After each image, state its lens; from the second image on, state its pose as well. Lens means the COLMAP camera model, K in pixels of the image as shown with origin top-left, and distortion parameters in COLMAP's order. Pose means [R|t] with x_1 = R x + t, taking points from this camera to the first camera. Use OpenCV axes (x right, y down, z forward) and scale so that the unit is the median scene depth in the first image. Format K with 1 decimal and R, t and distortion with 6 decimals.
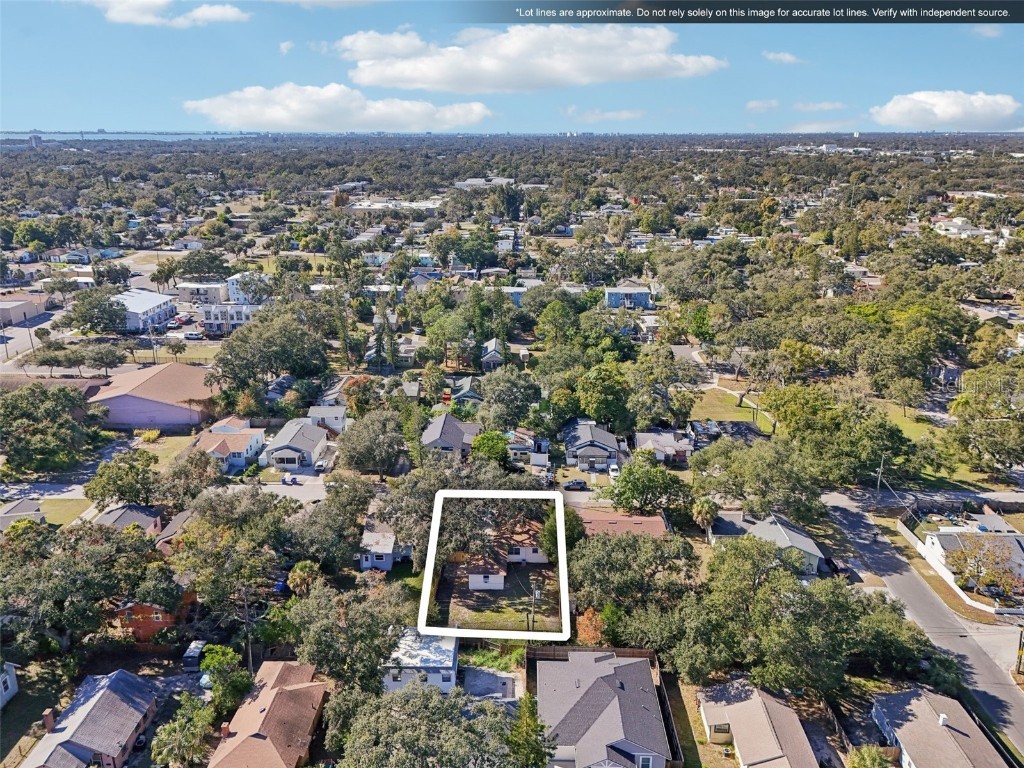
lens RADIAL K [[770.7, 0, 516.6], [0, 770.7, 375.8], [0, 0, 1]] dist [0.080766, -0.090108]
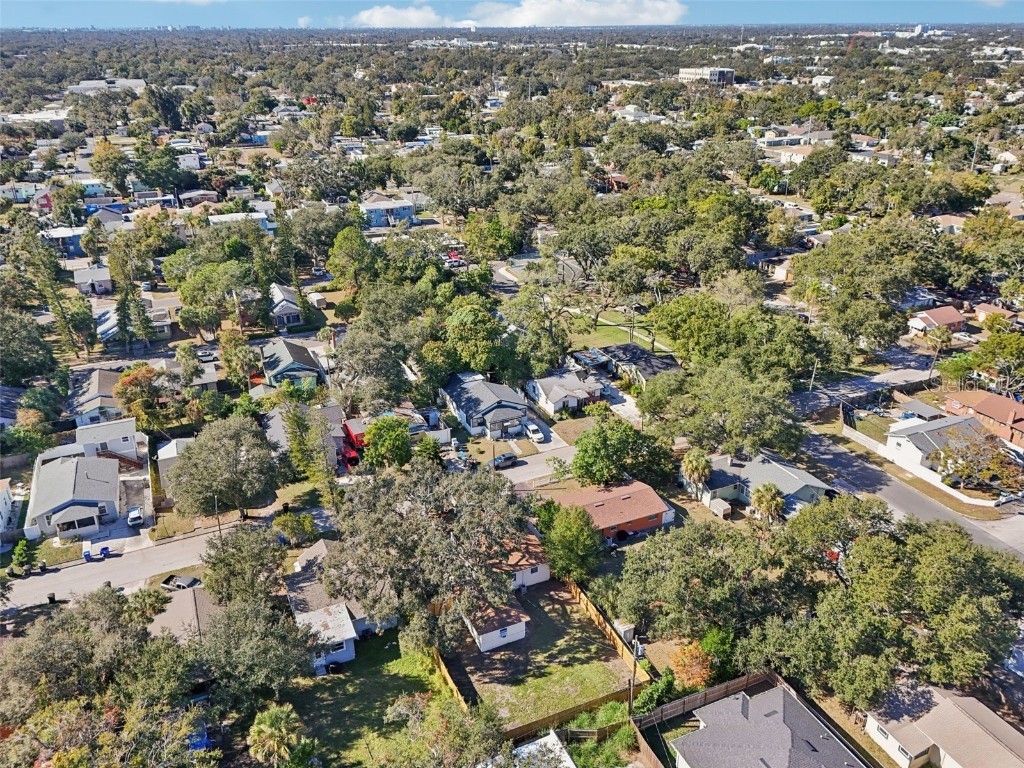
lens RADIAL K [[770.7, 0, 516.6], [0, 770.7, 375.8], [0, 0, 1]] dist [0.080766, -0.090108]
pose [[0.900685, -0.183900, 0.393633, -0.192095], [0.136481, 0.979898, 0.145508, -0.055103], [-0.412480, -0.077334, 0.907678, 0.249329]]
